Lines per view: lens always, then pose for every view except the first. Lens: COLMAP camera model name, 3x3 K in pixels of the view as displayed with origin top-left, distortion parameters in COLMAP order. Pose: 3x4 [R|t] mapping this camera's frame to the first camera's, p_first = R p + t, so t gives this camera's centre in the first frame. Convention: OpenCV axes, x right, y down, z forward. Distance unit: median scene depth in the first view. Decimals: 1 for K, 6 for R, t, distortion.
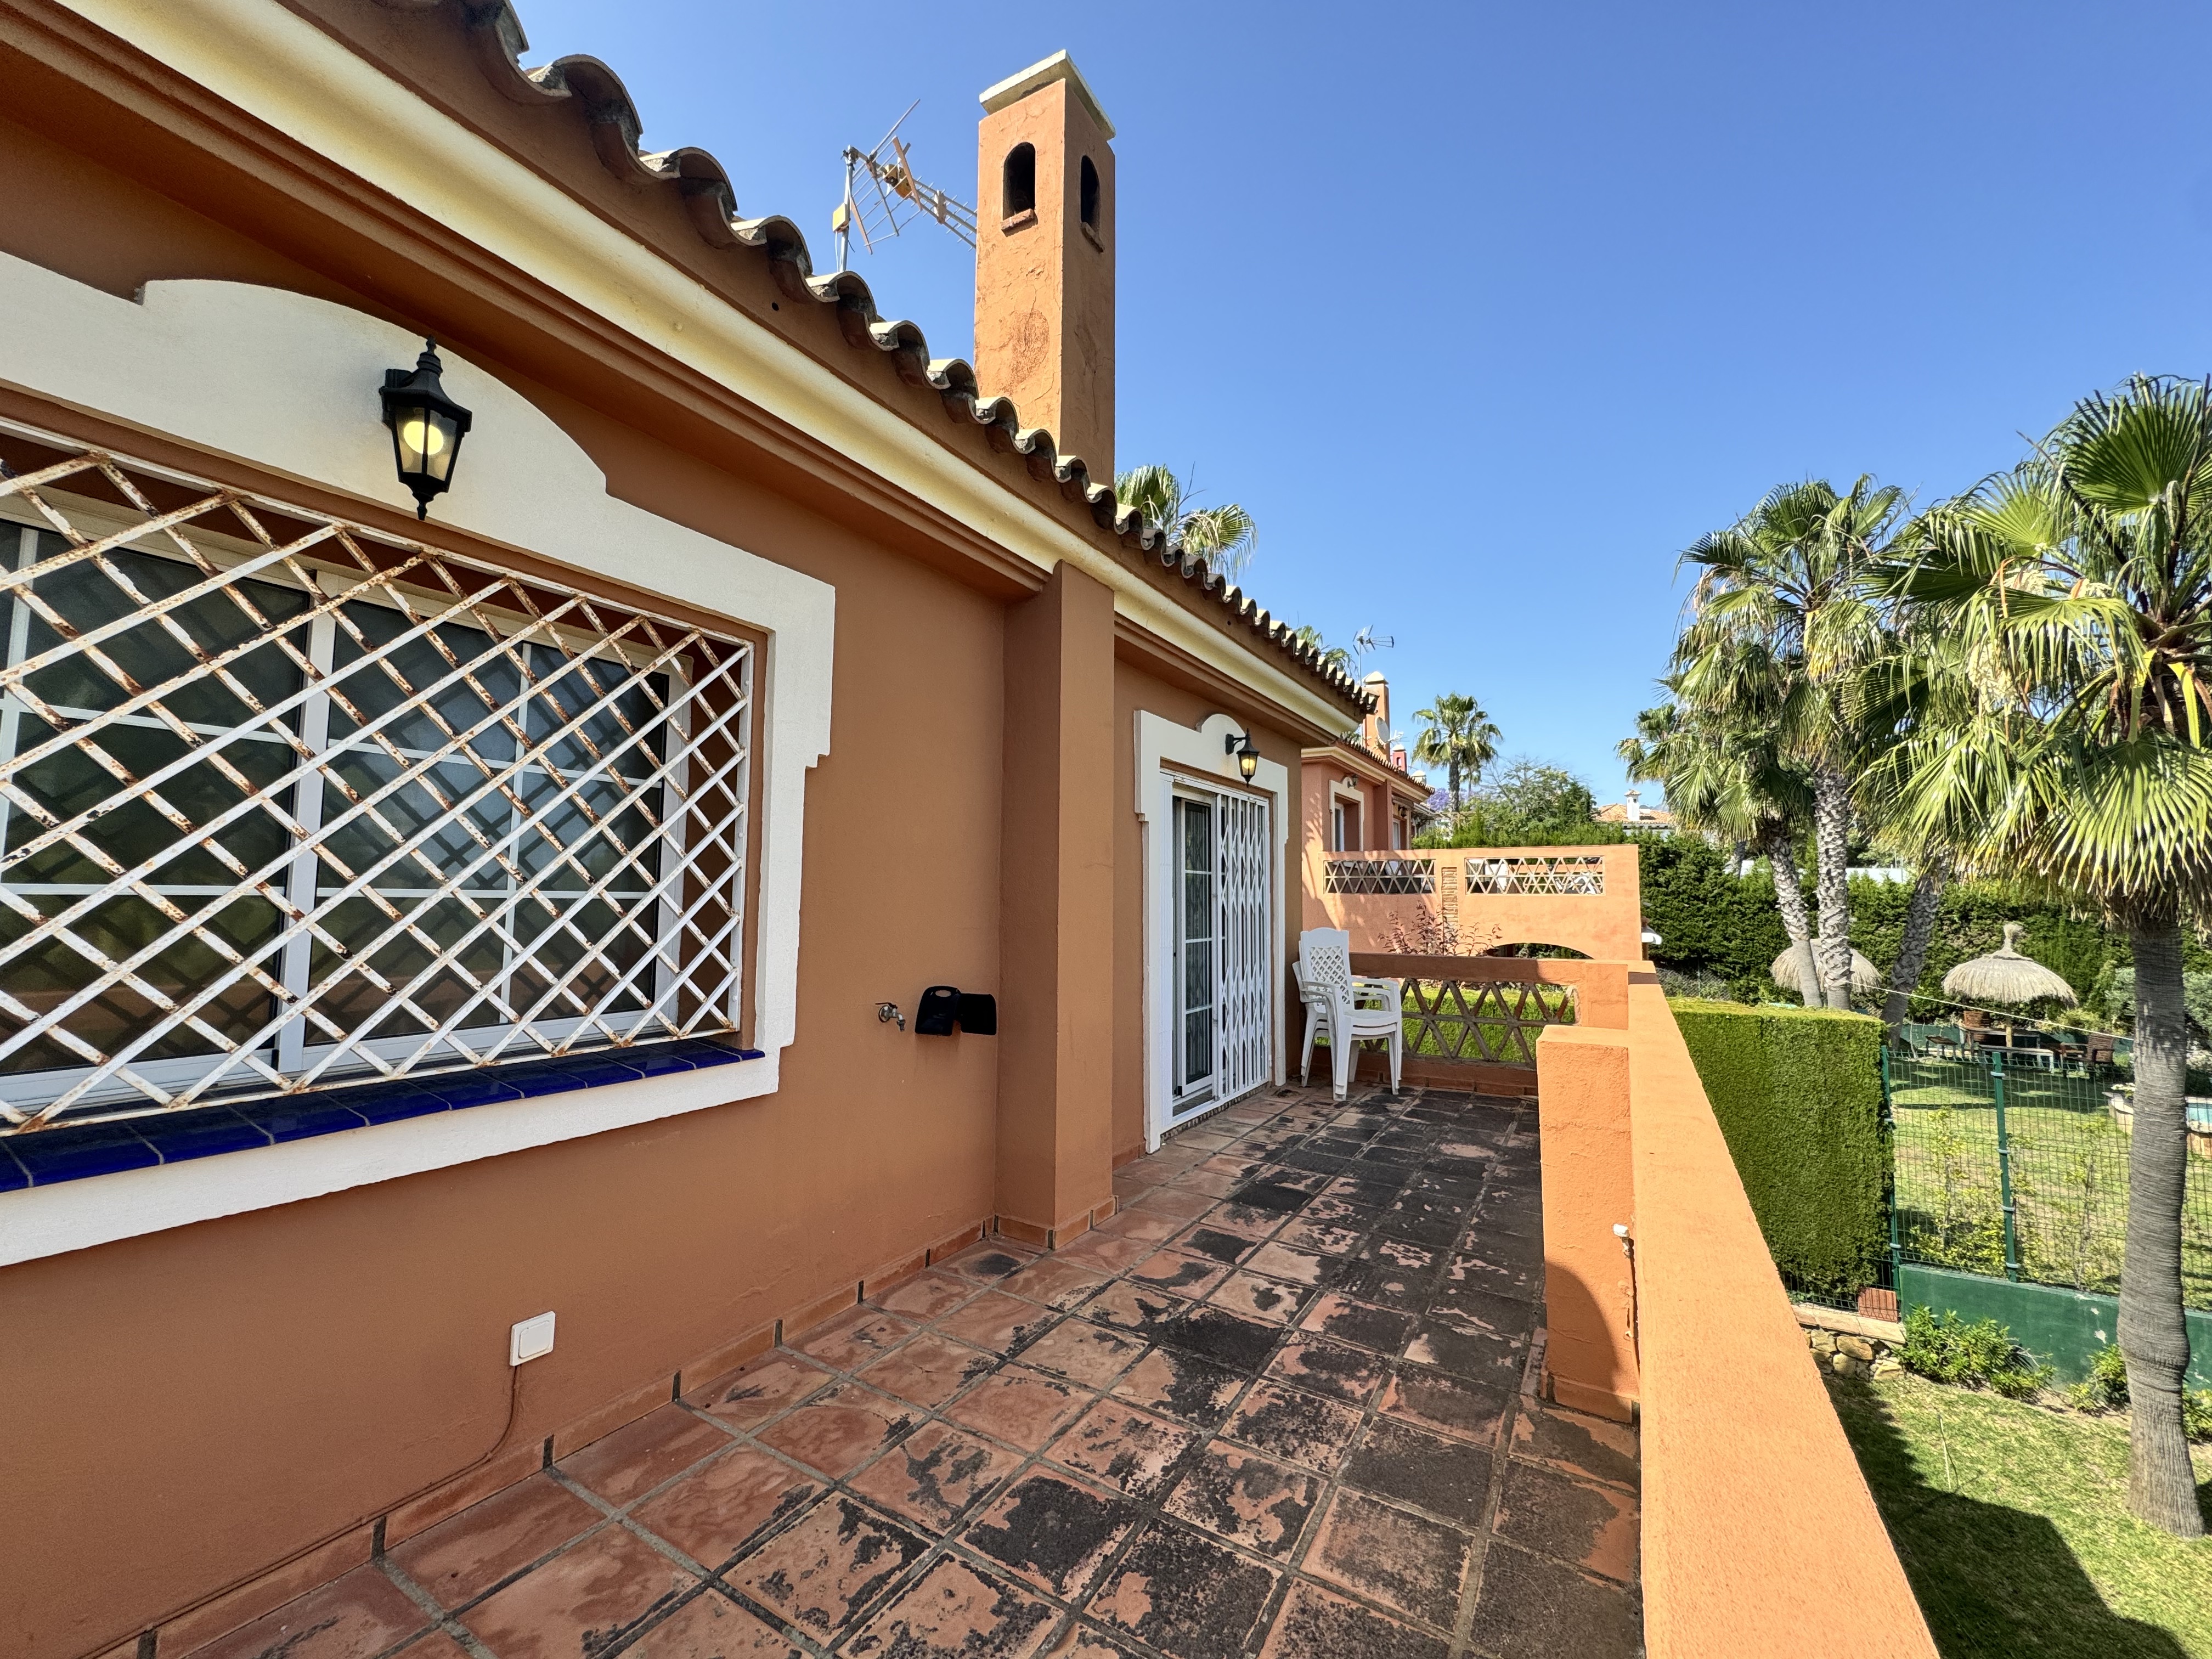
lens RADIAL K [[878.6, 0, 1106.0], [0, 878.6, 829.5], [0, 0, 1]] dist [-0.001461, 0.000069]
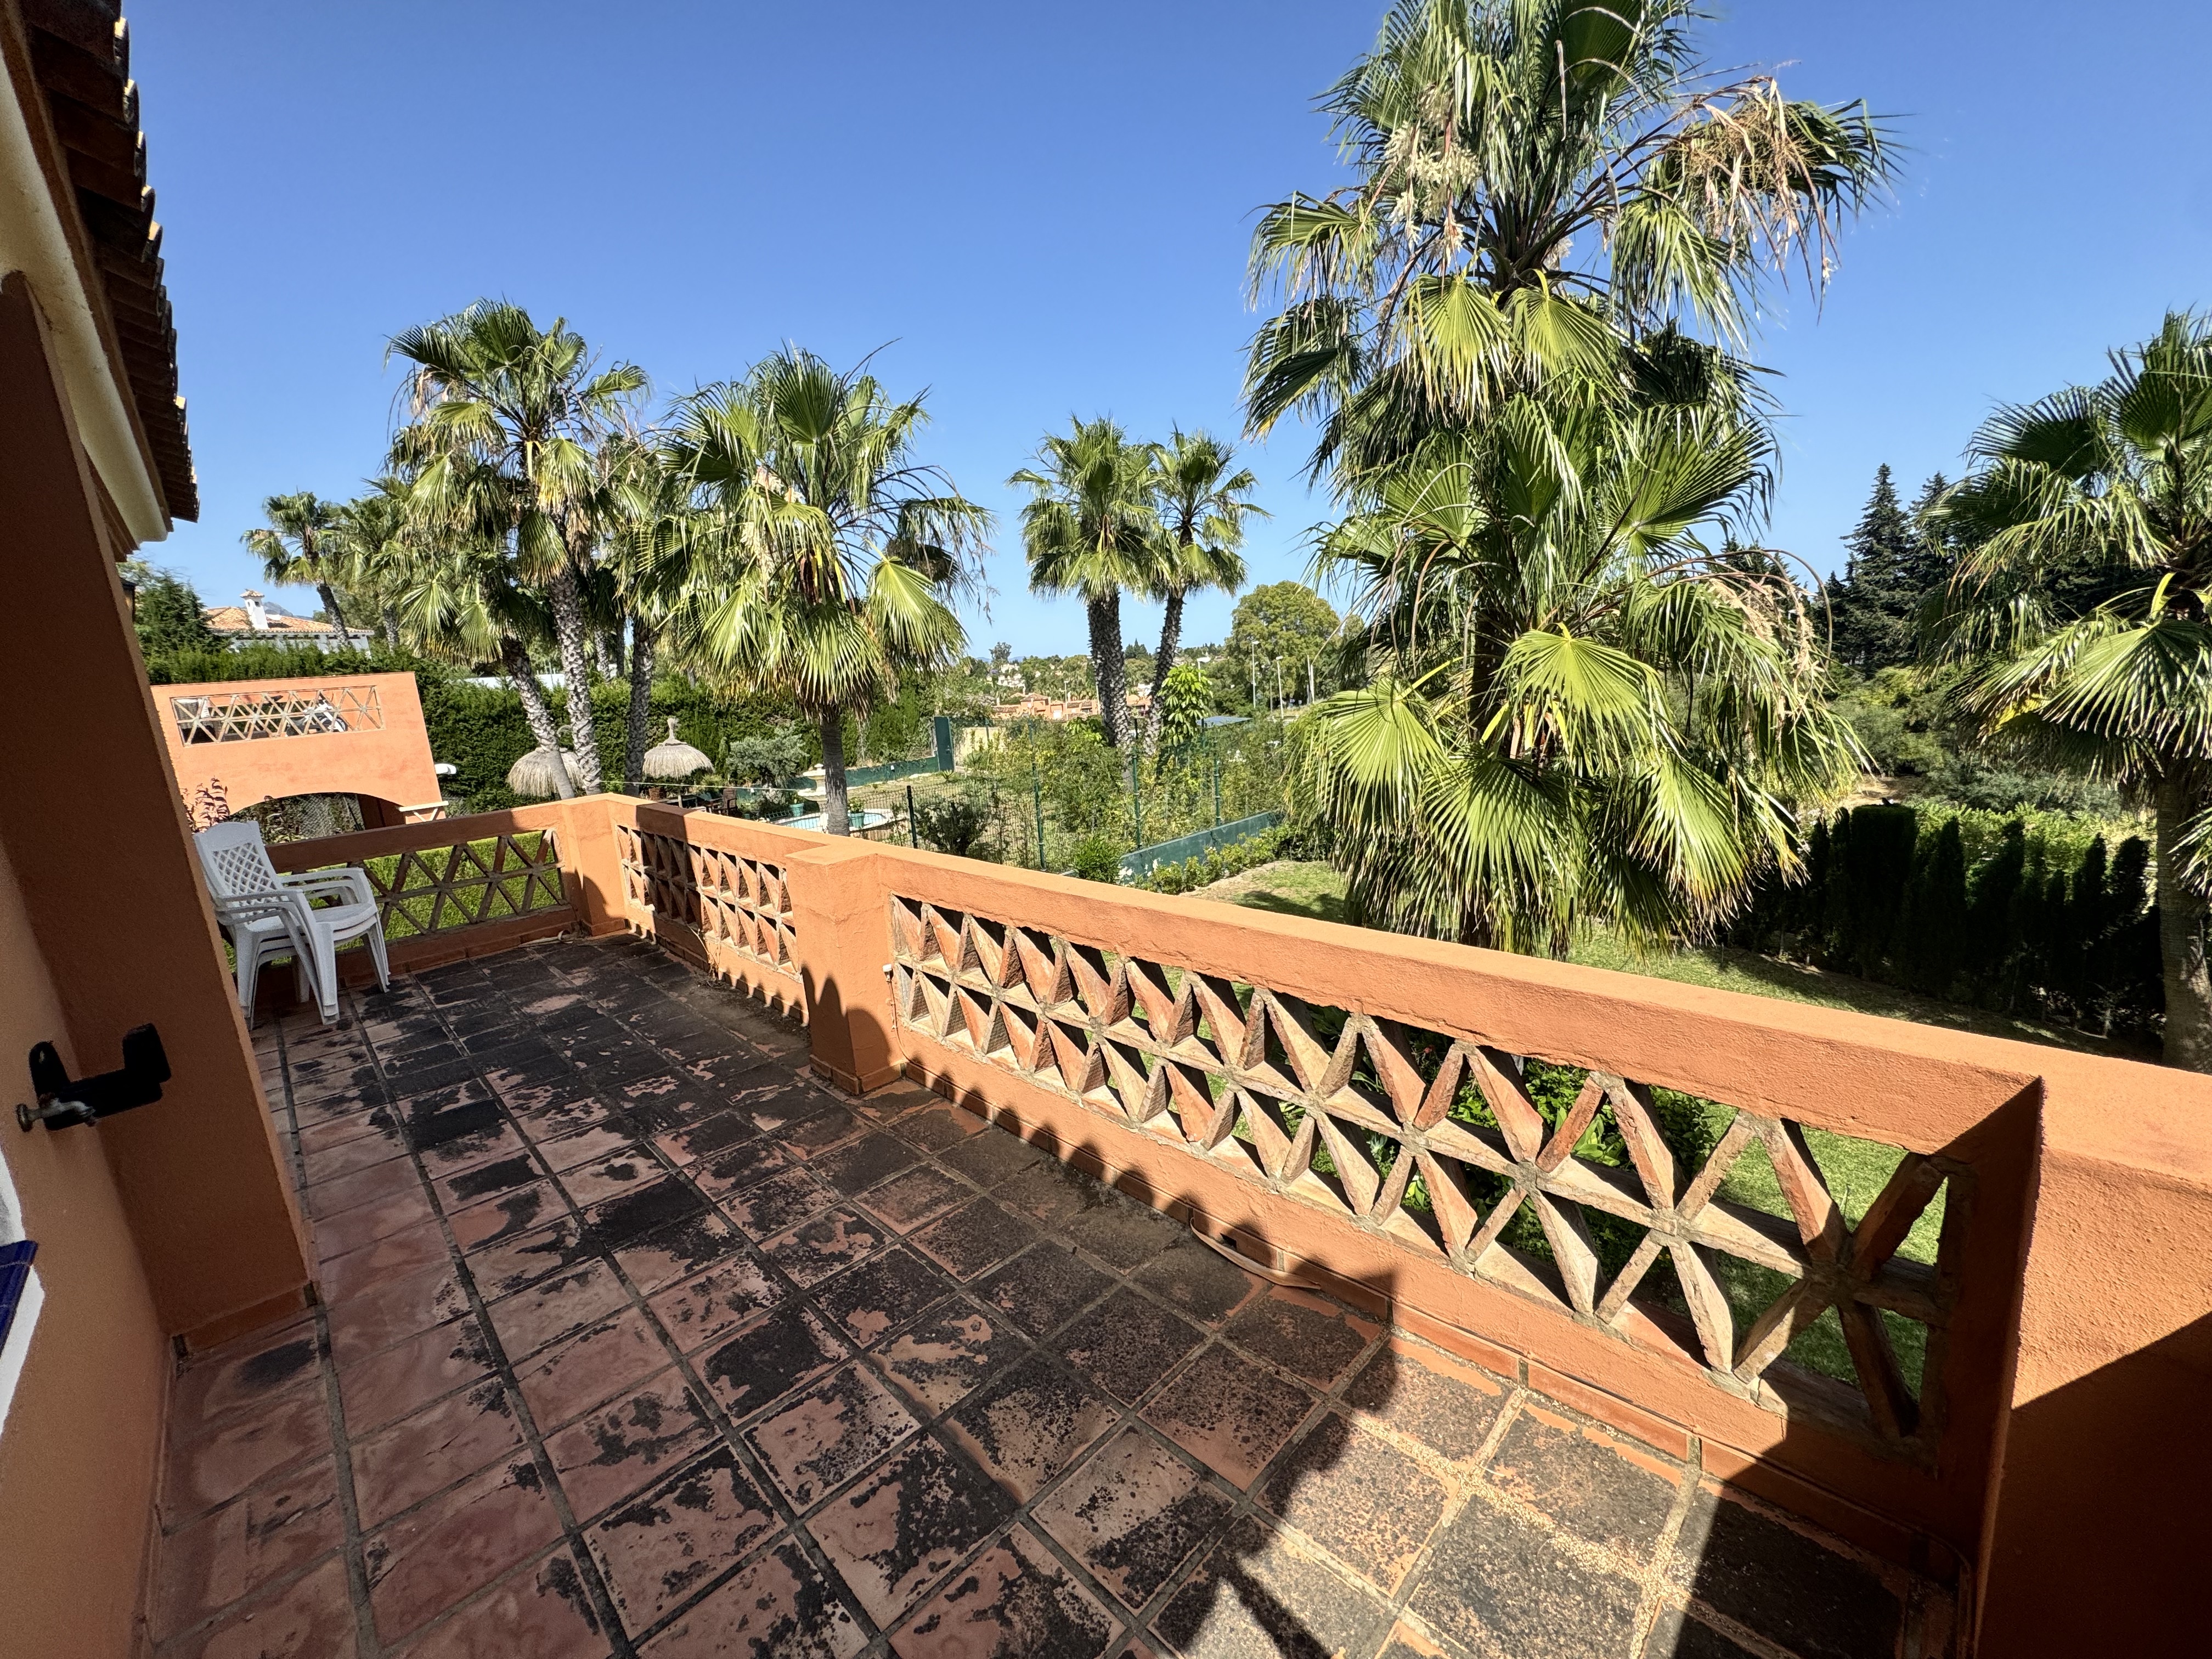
lens RADIAL K [[878.6, 0, 1106.0], [0, 878.6, 829.5], [0, 0, 1]] dist [-0.001461, 0.000069]
pose [[0.247616, -0.209707, 0.945891, -0.114893], [-0.000590, 0.976261, 0.216594, -0.018959], [-0.968858, -0.054191, 0.241614, 0.040070]]
